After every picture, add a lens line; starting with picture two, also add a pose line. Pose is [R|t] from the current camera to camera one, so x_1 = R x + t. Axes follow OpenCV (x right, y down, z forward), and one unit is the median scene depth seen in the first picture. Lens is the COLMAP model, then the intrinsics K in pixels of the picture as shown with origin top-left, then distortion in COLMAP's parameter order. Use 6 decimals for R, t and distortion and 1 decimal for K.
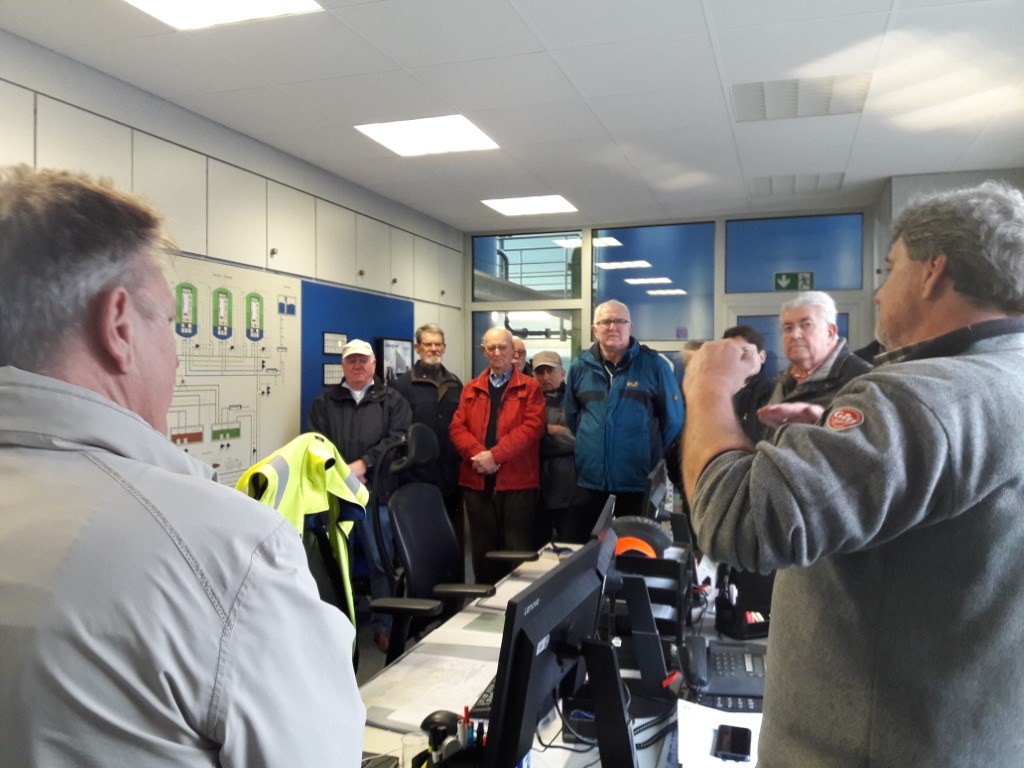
lens RADIAL K [[829.9, 0, 513.3], [0, 829.9, 373.6], [0, 0, 1]] dist [0.019722, -0.084120]
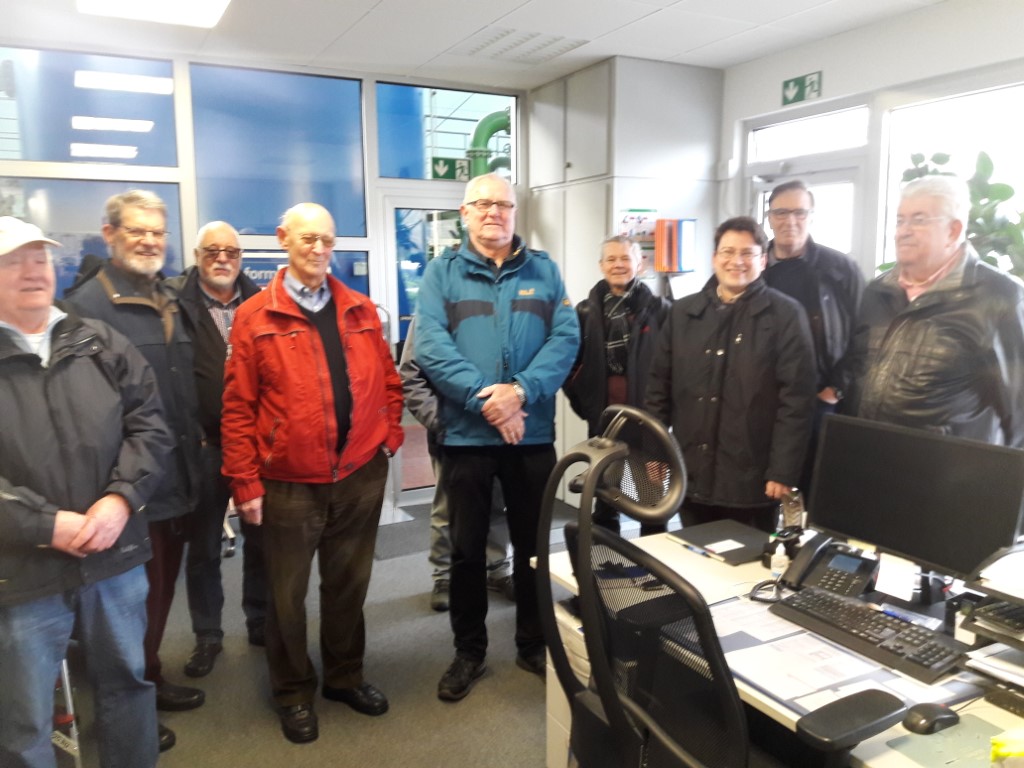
lens RADIAL K [[829.9, 0, 492.2], [0, 829.9, 385.8], [0, 0, 1]] dist [0.019722, -0.084120]
pose [[0.648253, -0.108539, 0.753649, -0.296702], [0.010130, 0.990930, 0.133999, -0.005893], [-0.761357, -0.079230, 0.643473, 0.411204]]
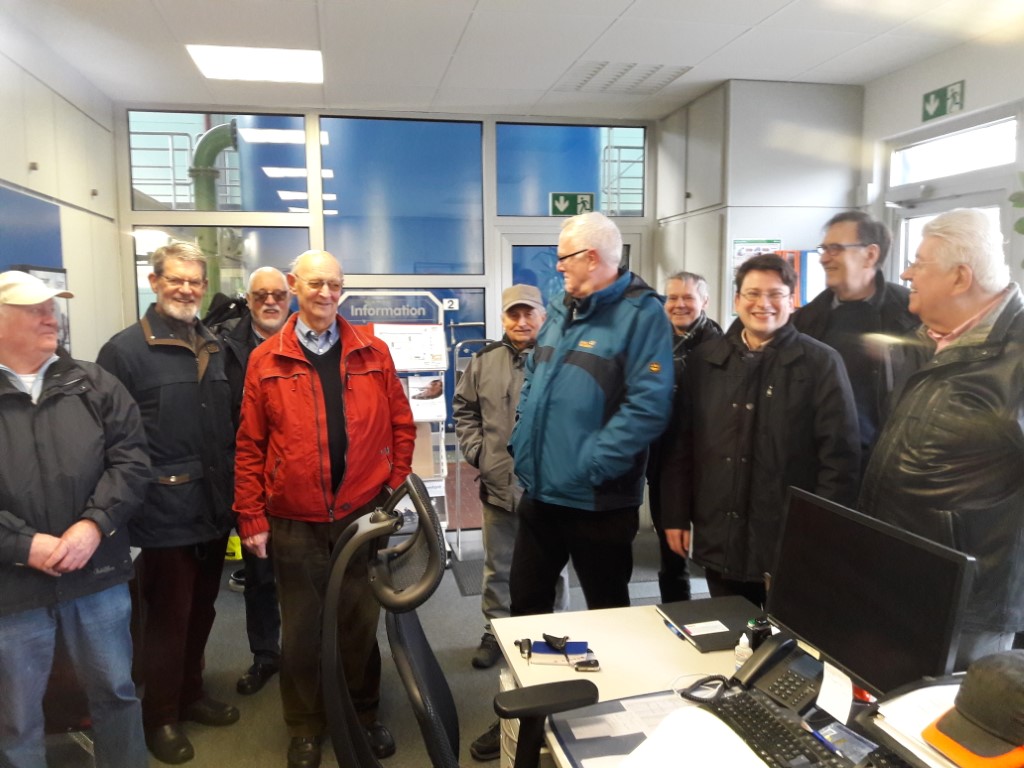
lens RADIAL K [[829.9, 0, 502.7], [0, 829.9, 377.1], [0, 0, 1]] dist [0.019722, -0.084120]
pose [[0.839336, -0.058859, 0.540418, -0.182174], [0.012292, 0.995922, 0.089378, -0.013963], [-0.543475, -0.068375, 0.836636, 0.332056]]
